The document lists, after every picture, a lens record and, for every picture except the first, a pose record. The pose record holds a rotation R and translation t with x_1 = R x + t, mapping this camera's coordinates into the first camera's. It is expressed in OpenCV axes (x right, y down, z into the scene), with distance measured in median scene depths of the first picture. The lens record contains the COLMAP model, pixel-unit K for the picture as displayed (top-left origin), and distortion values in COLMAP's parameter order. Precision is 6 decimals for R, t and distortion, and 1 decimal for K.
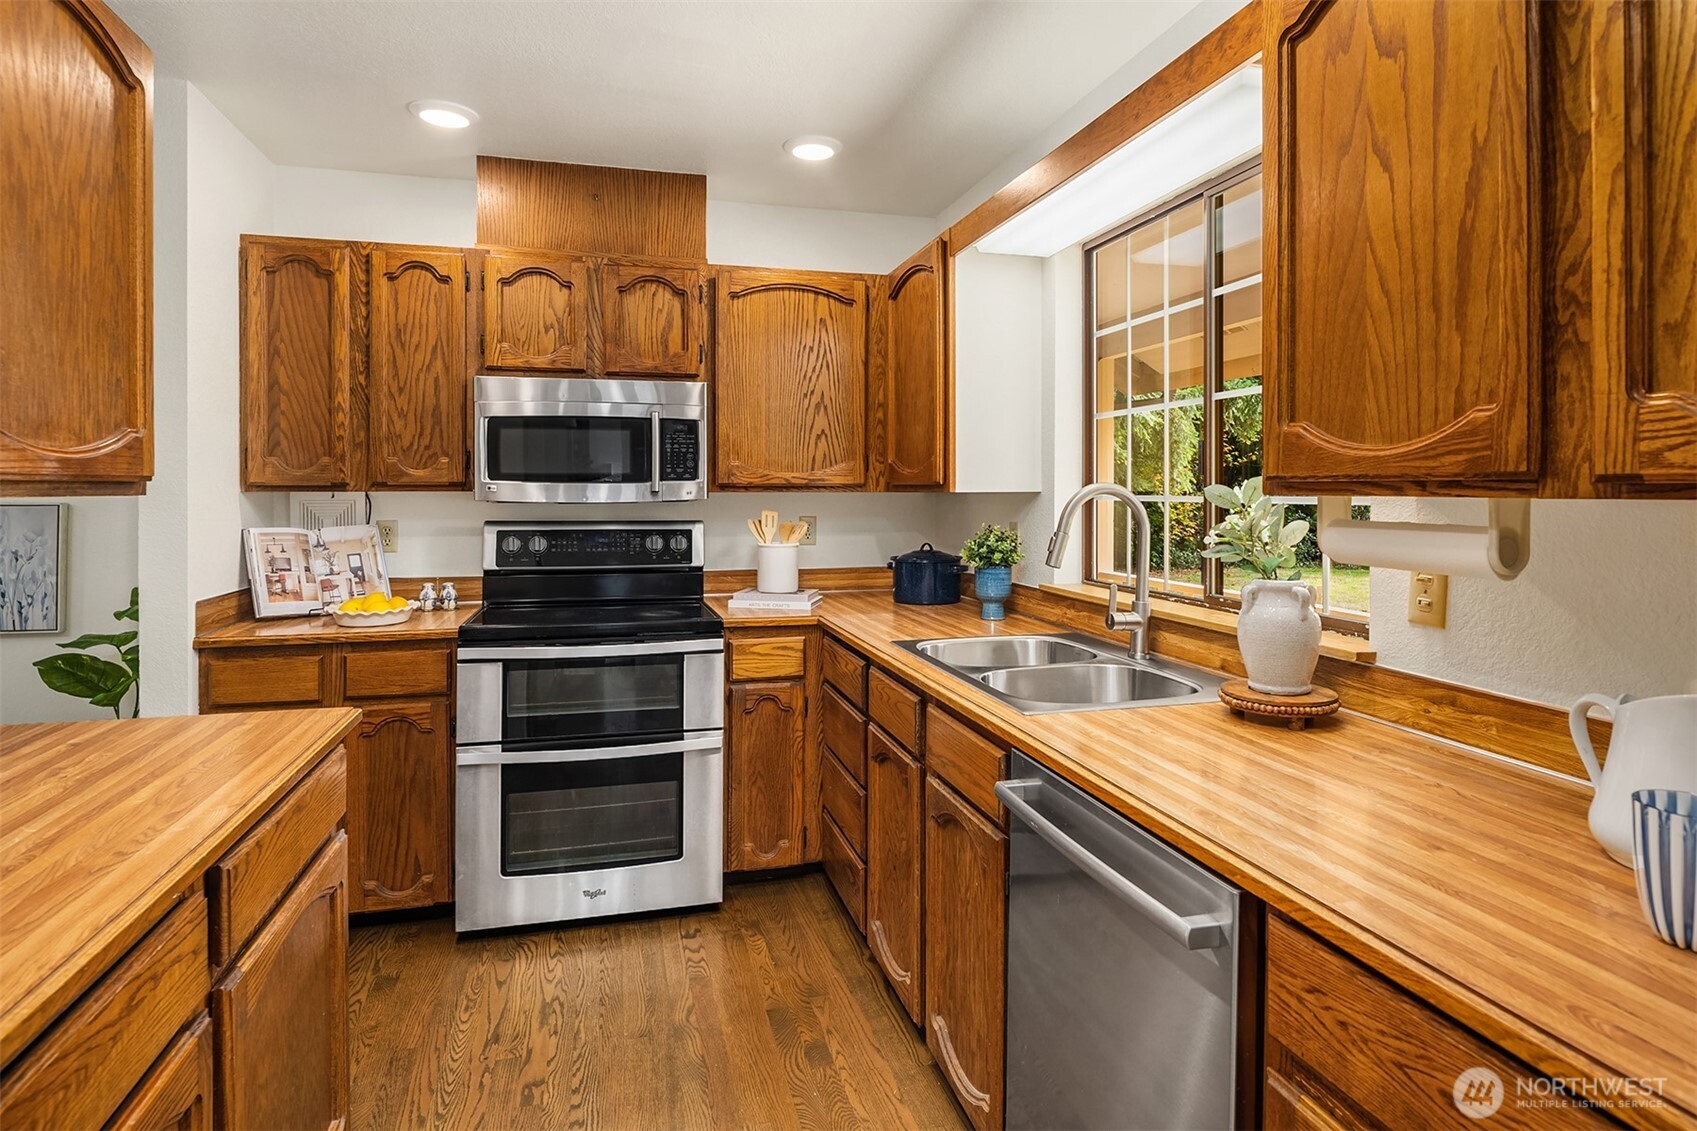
lens RADIAL K [[922.7, 0, 845.5], [0, 922.7, 493.2], [0, 0, 1]] dist [-0.000233, -0.003248]
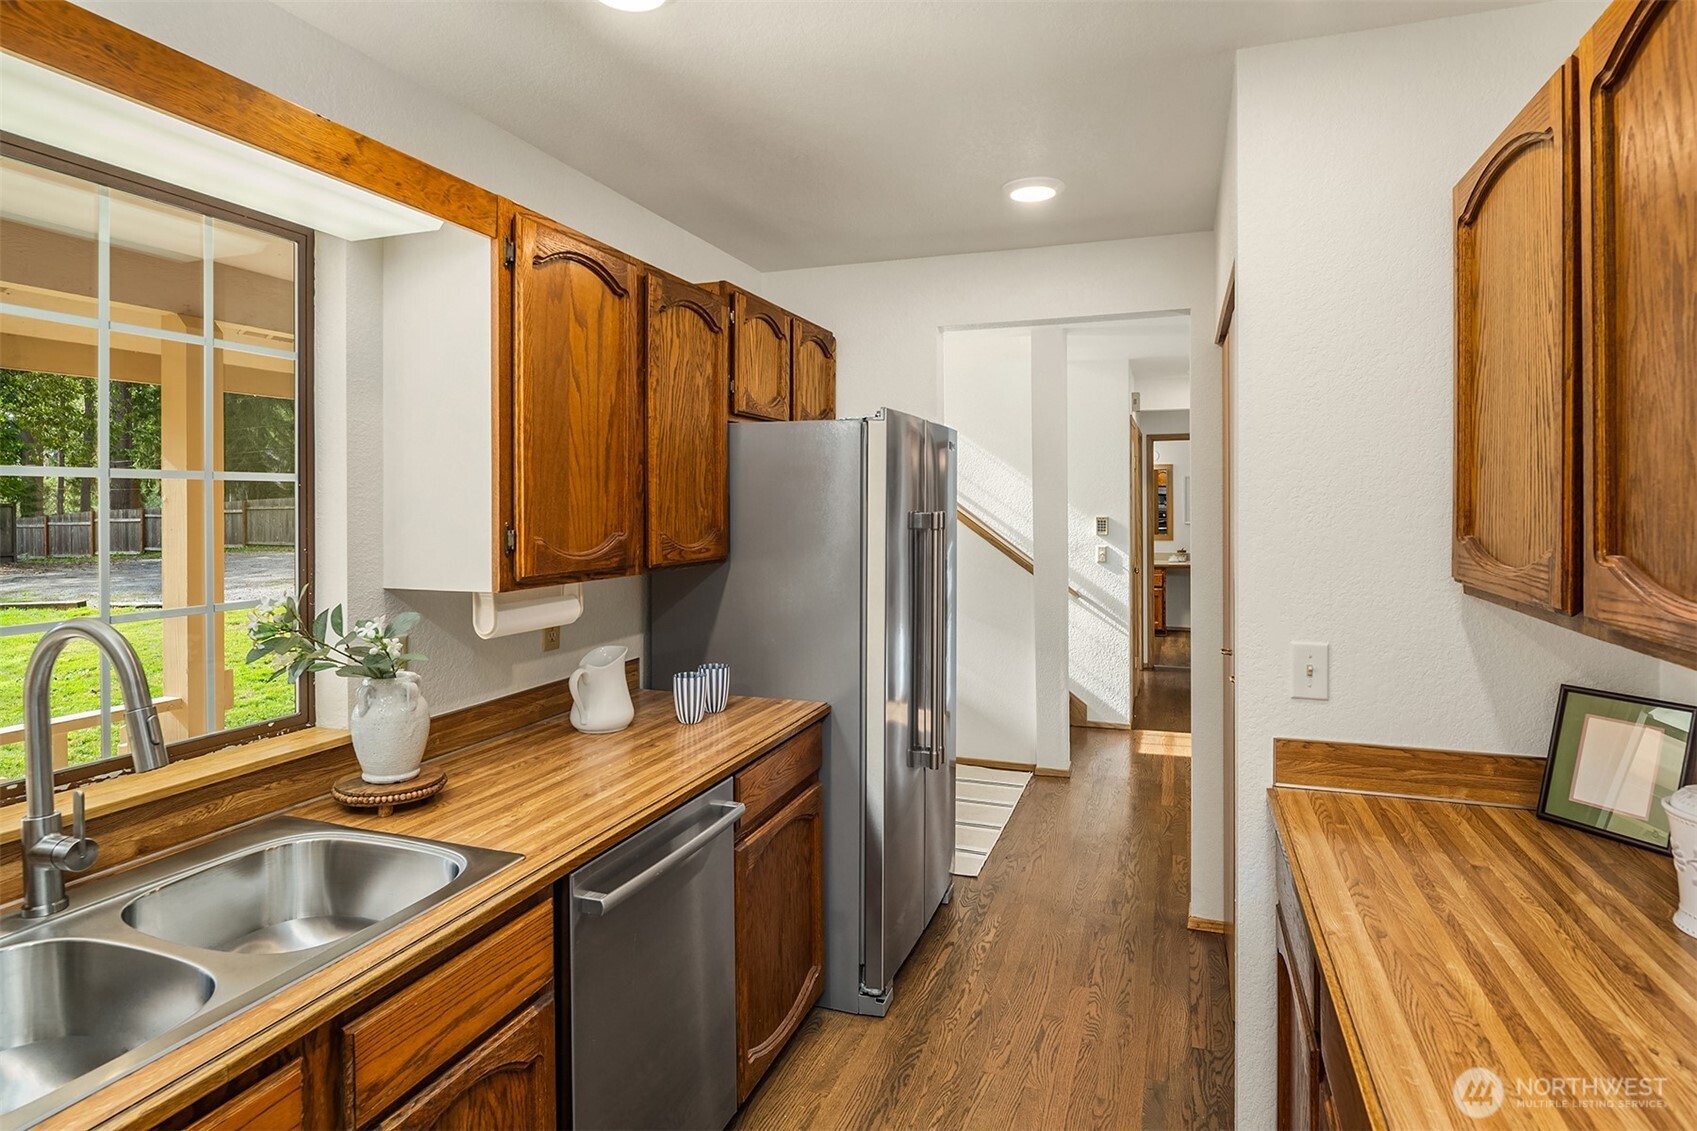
lens RADIAL K [[922.7, 0, 865.4], [0, 922.7, 508.6], [0, 0, 1]] dist [-0.000233, -0.003248]
pose [[-0.834089, -0.000582, 0.551630, -0.821738], [0.005163, 0.999947, 0.008862, -0.151267], [-0.551606, 0.010240, -0.834042, 2.203024]]
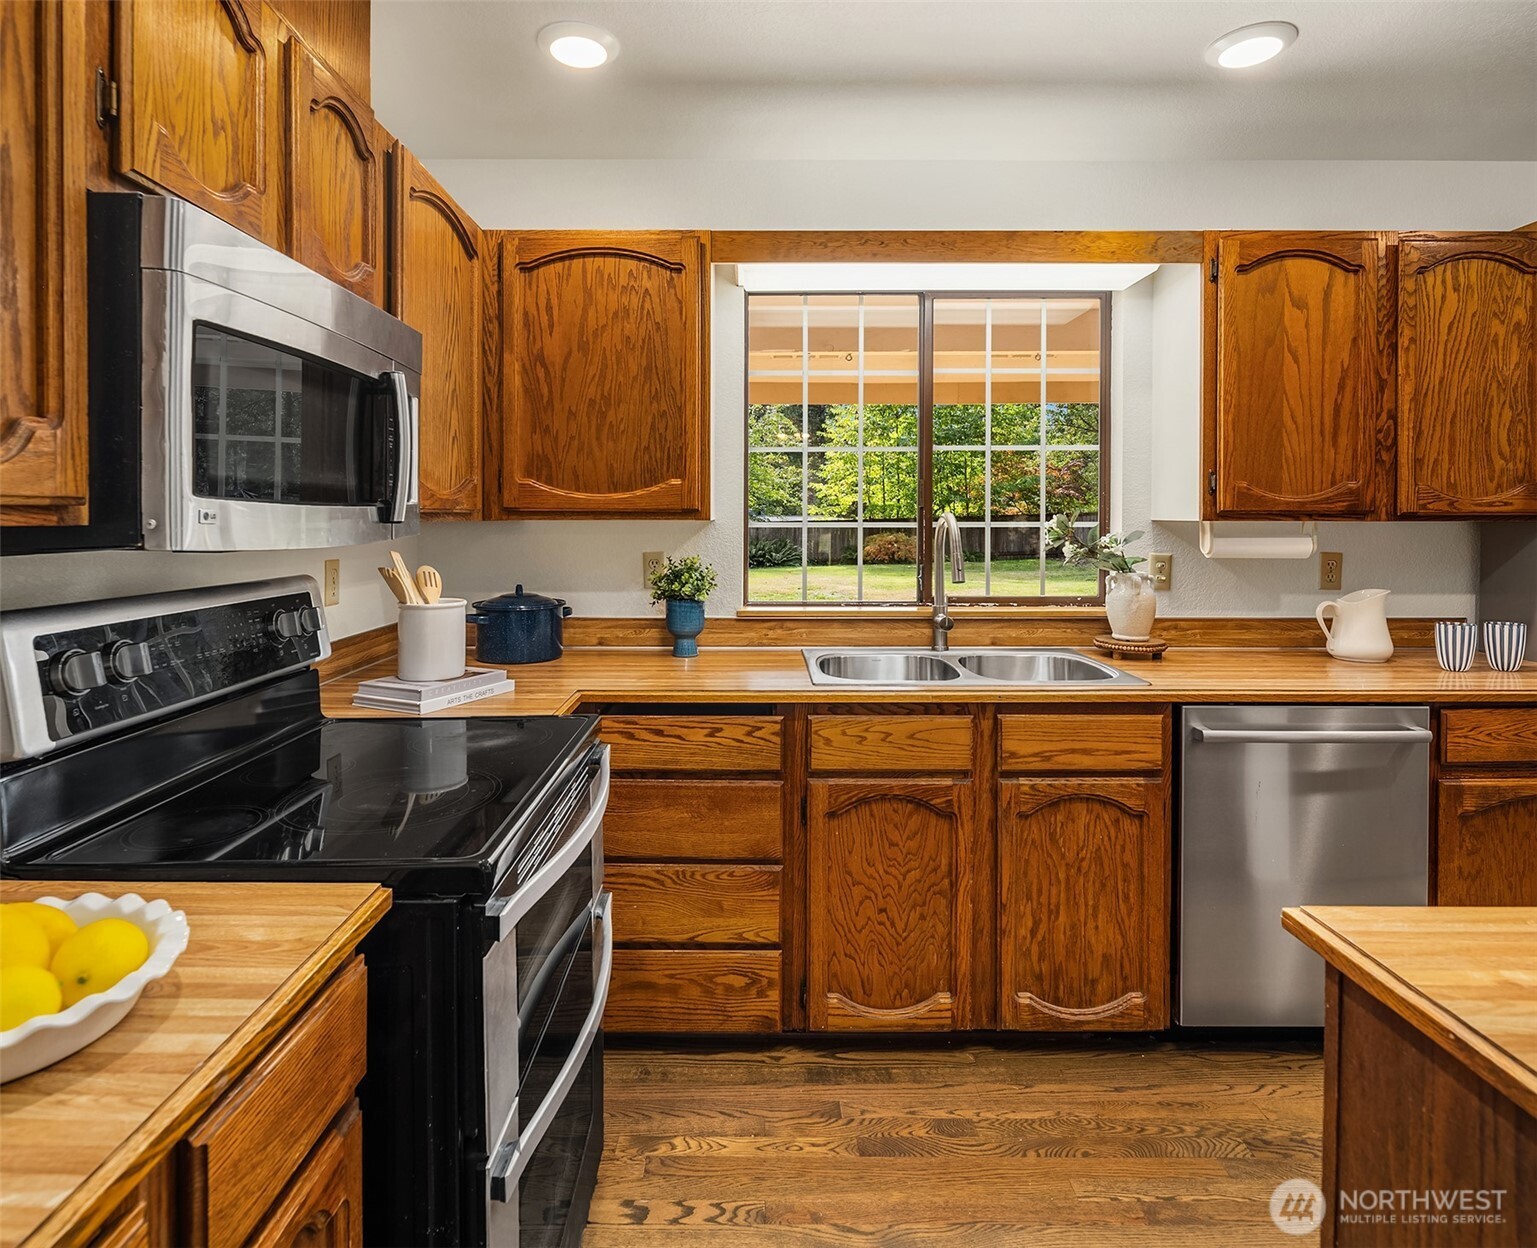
lens RADIAL K [[882.3, 0, 735.0], [0, 882.3, 518.6], [0, 0, 1]] dist [-0.001904, -0.001150]
pose [[0.250222, -0.003023, 0.968184, -1.694777], [0.003682, 0.999991, 0.002171, -0.011144], [-0.968182, 0.003022, 0.250231, 1.781766]]
